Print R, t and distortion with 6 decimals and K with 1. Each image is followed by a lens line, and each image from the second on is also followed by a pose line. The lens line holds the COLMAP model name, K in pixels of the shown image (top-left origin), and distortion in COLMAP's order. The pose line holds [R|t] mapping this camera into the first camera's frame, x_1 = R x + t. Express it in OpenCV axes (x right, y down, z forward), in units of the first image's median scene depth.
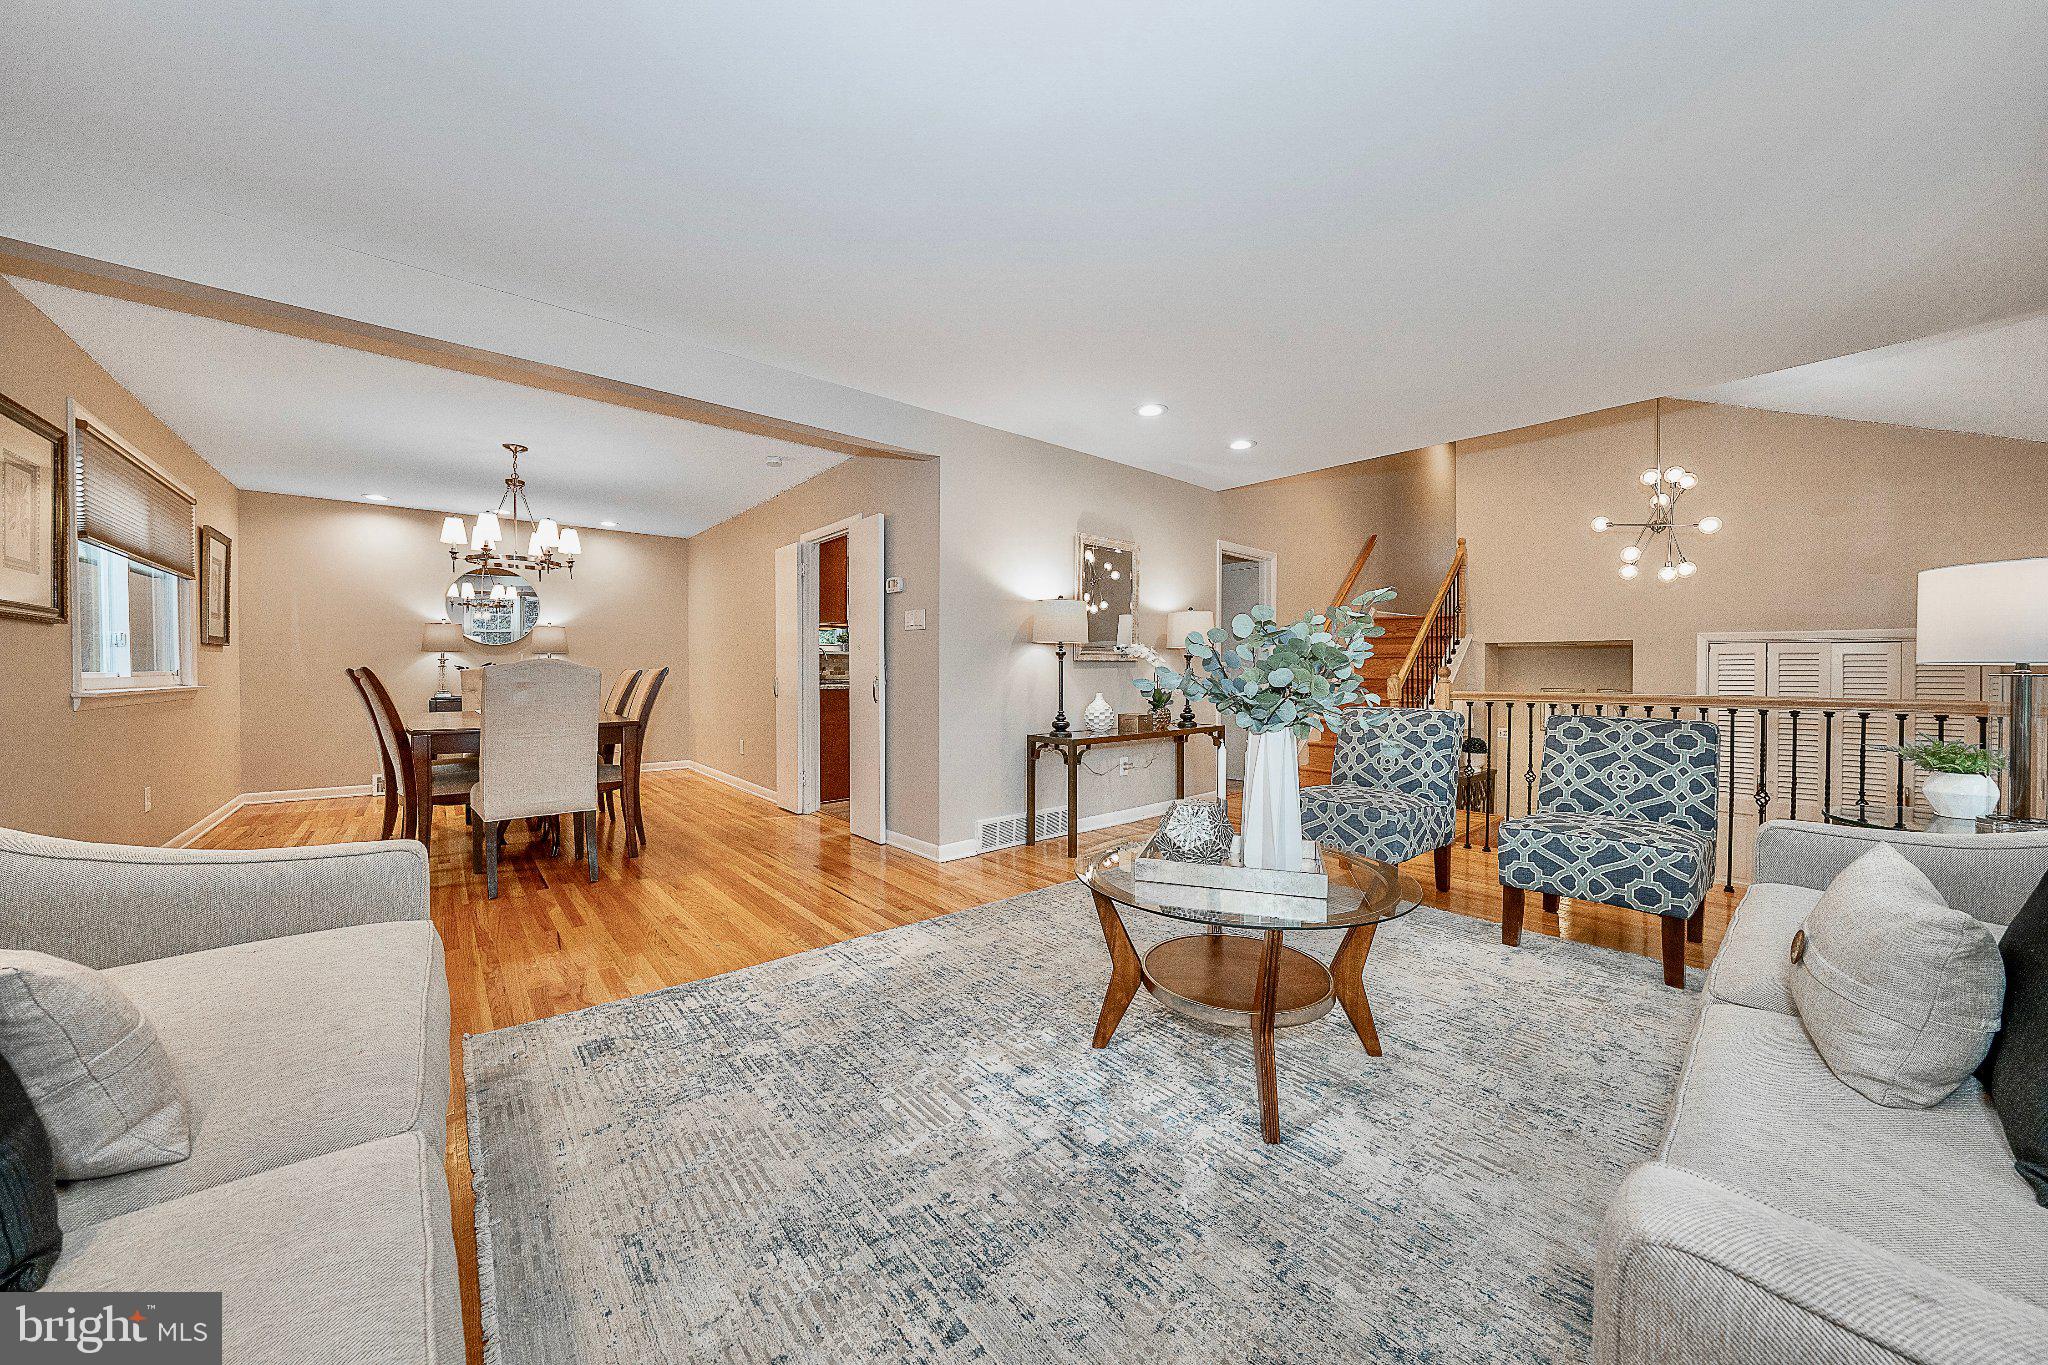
lens RADIAL K [[710.1, 0, 1025.4], [0, 710.1, 672.9], [0, 0, 1]] dist [-0.025242, 0.004875]
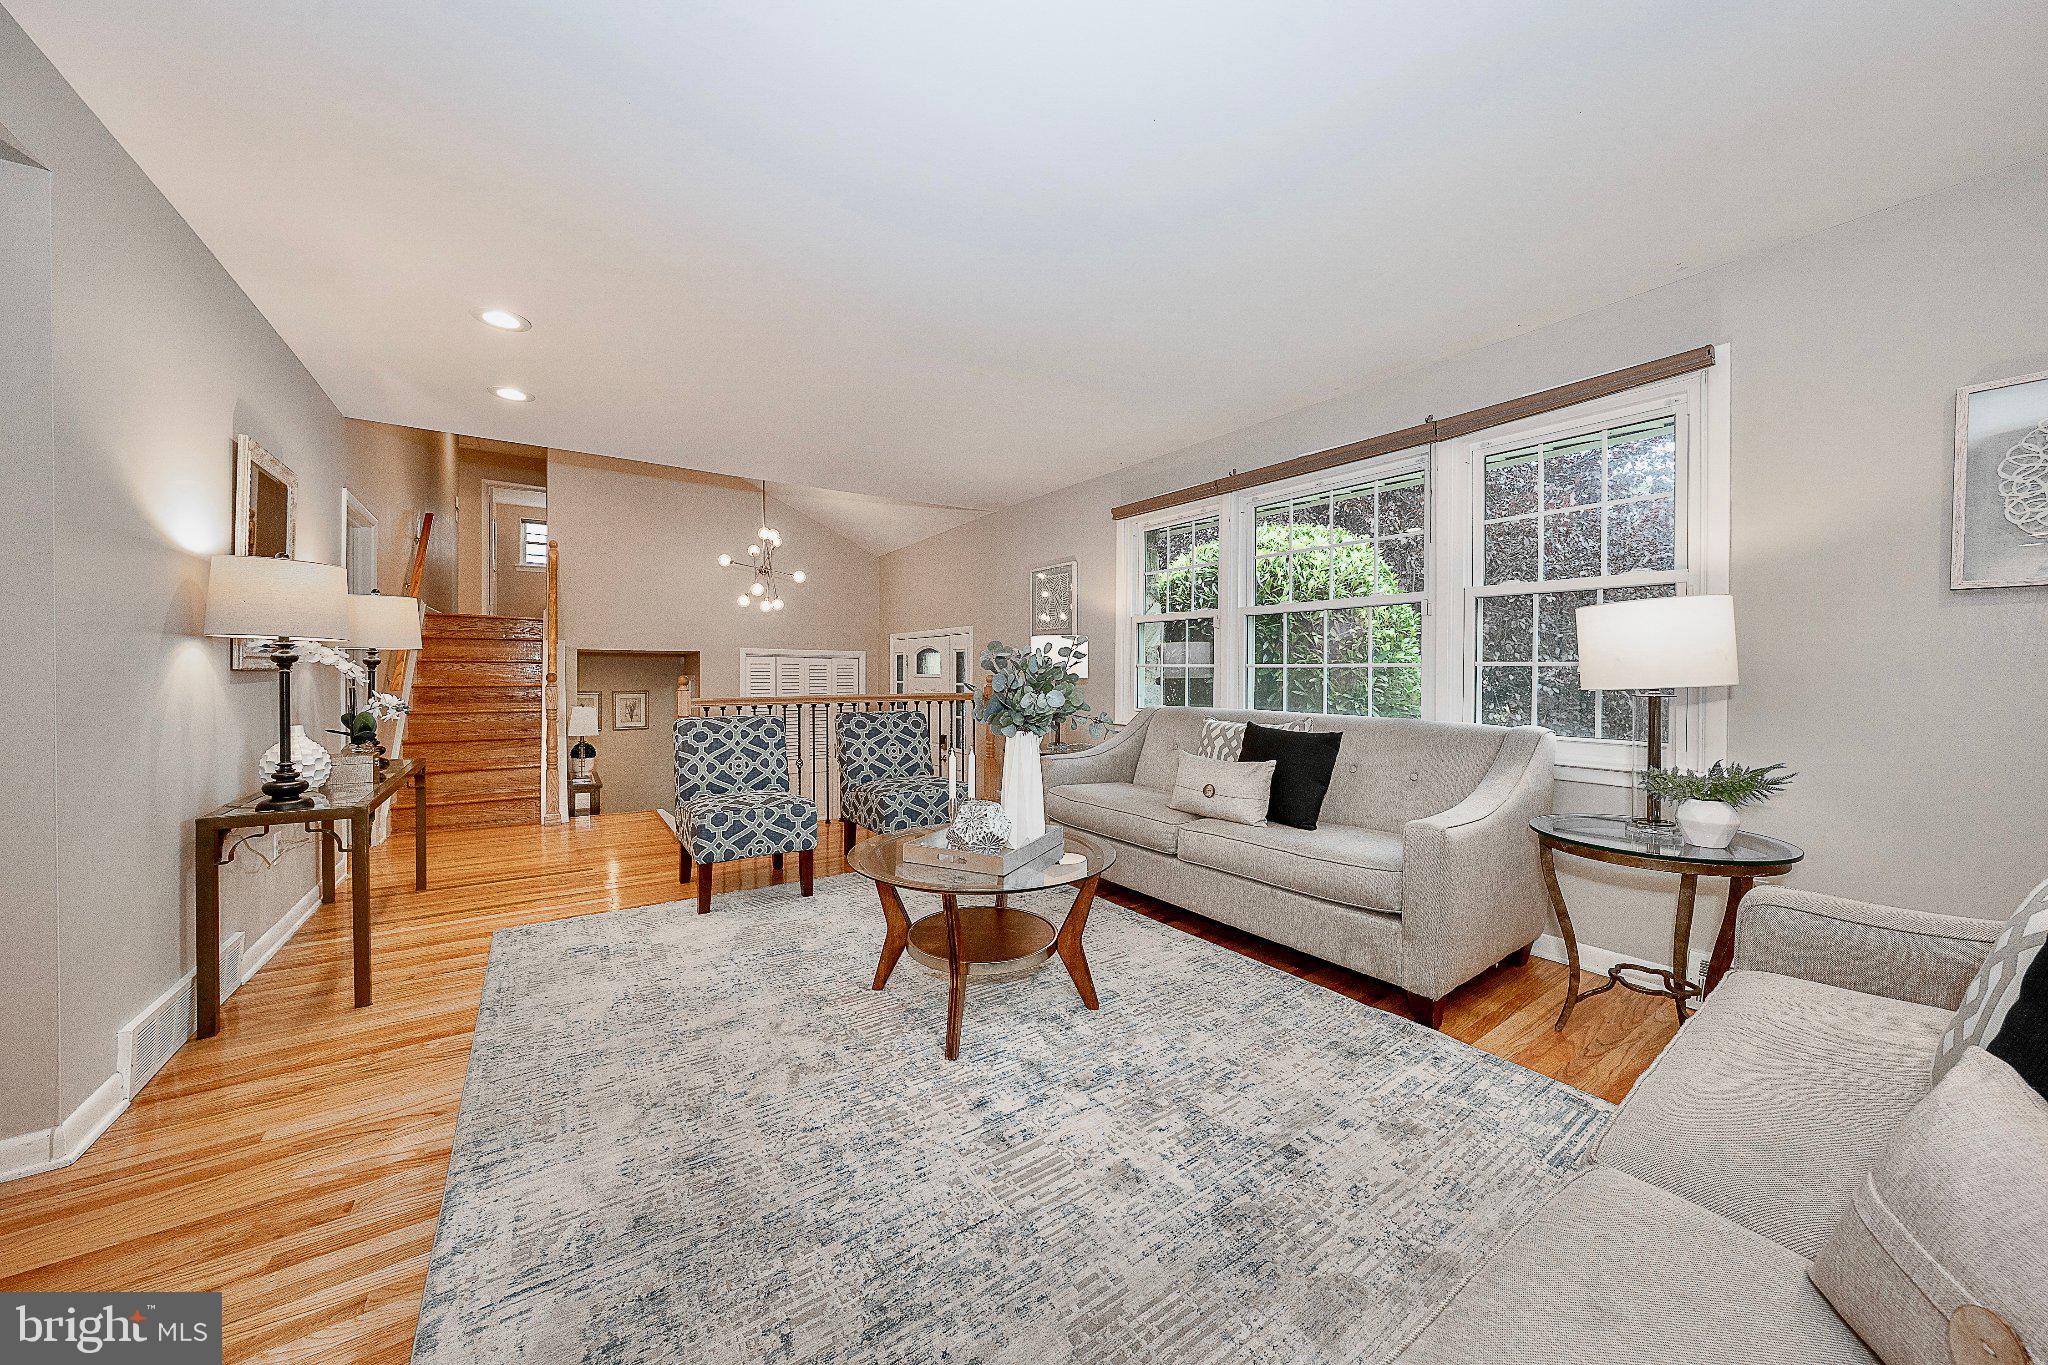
lens RADIAL K [[710.1, 0, 1025.4], [0, 710.1, 672.9], [0, 0, 1]] dist [-0.025242, 0.004875]
pose [[0.101710, -0.005464, 0.994799, -0.509437], [0.002447, 0.999983, 0.005242, -0.021214], [-0.994811, 0.001901, 0.101721, 0.443518]]
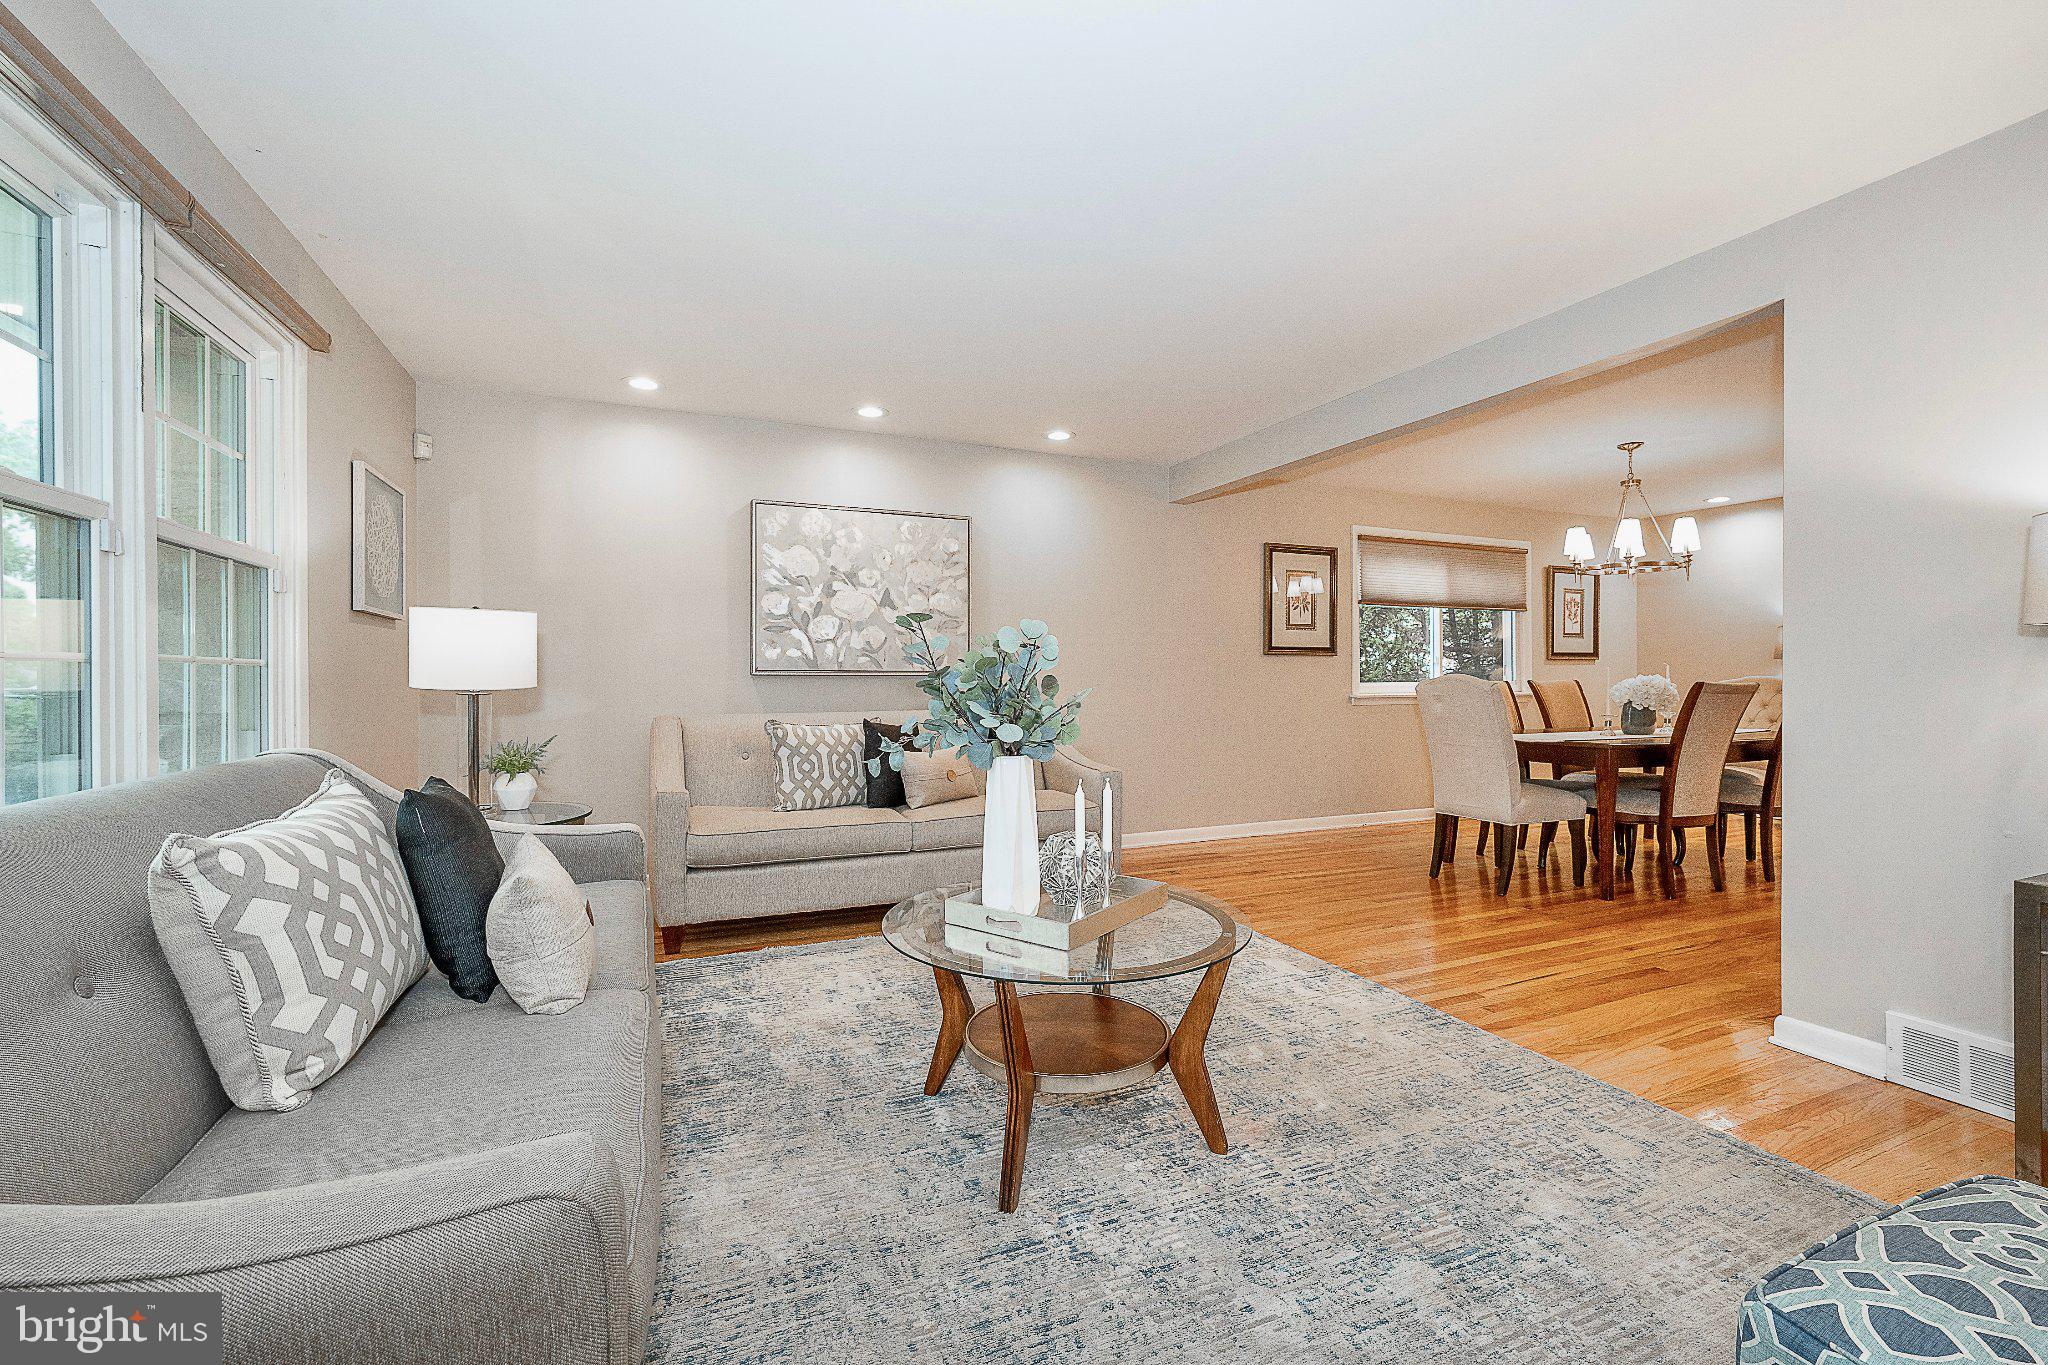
lens RADIAL K [[861.8, 0, 1039.9], [0, 861.8, 678.9], [0, 0, 1]] dist [0.000020, -0.000088]
pose [[-0.298396, 0.005243, -0.954428, 0.740915], [-0.007072, 0.999945, 0.007704, -0.014874], [0.954416, 0.009049, -0.298343, 0.721585]]
